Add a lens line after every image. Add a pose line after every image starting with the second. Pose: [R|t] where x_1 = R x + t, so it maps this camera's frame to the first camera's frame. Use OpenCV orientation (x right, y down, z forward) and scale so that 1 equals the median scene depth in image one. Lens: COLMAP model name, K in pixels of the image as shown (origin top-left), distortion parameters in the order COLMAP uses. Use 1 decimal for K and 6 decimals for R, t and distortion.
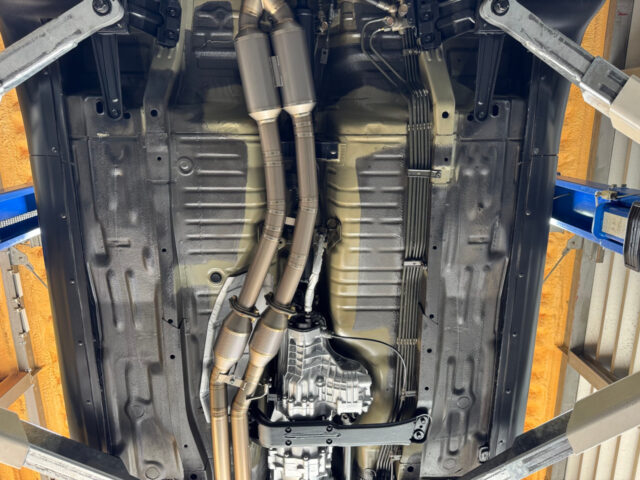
lens RADIAL K [[455.9, 0, 320.0], [0, 455.9, 240.0], [0, 0, 1]] dist [0.093488, -0.141958]
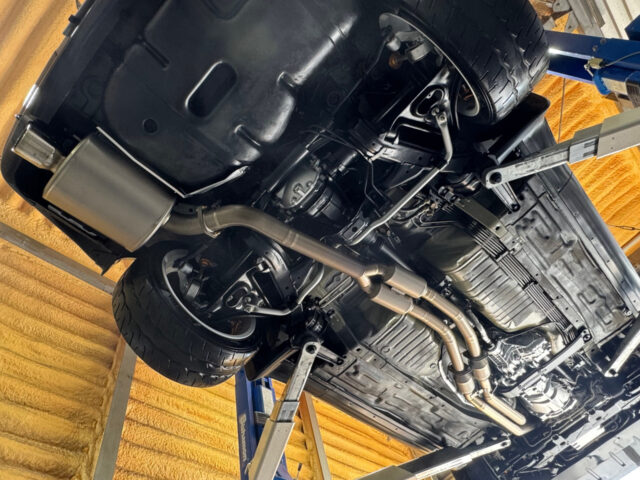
lens RADIAL K [[418.8, 0, 307.6], [0, 418.8, 241.0], [0, 0, 1]] dist [-0.001241, -0.001120]
pose [[0.697769, -0.663103, -0.270946, 0.156174], [0.716301, 0.648863, 0.256691, -0.871845], [0.005594, -0.373190, 0.927738, -0.225287]]
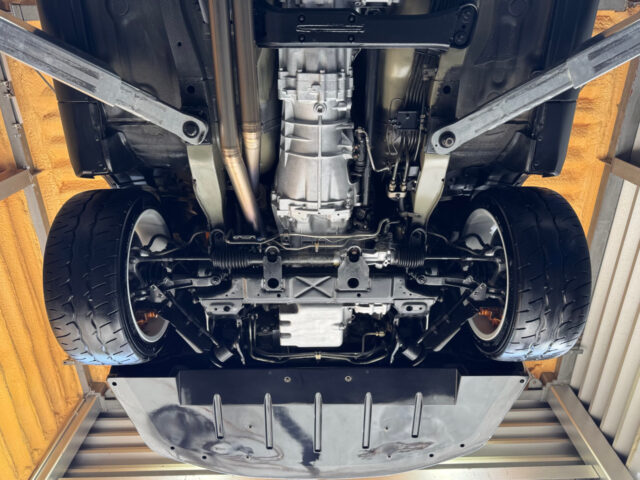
lens RADIAL K [[470.4, 0, 311.3], [0, 470.4, 255.0], [0, 0, 1]] dist [0.060669, -0.078034]
pose [[0.998917, 0.014284, -0.044276, -0.007817], [-0.005631, 0.981828, 0.189690, 0.656732], [0.046181, -0.189235, 0.980845, 0.089256]]
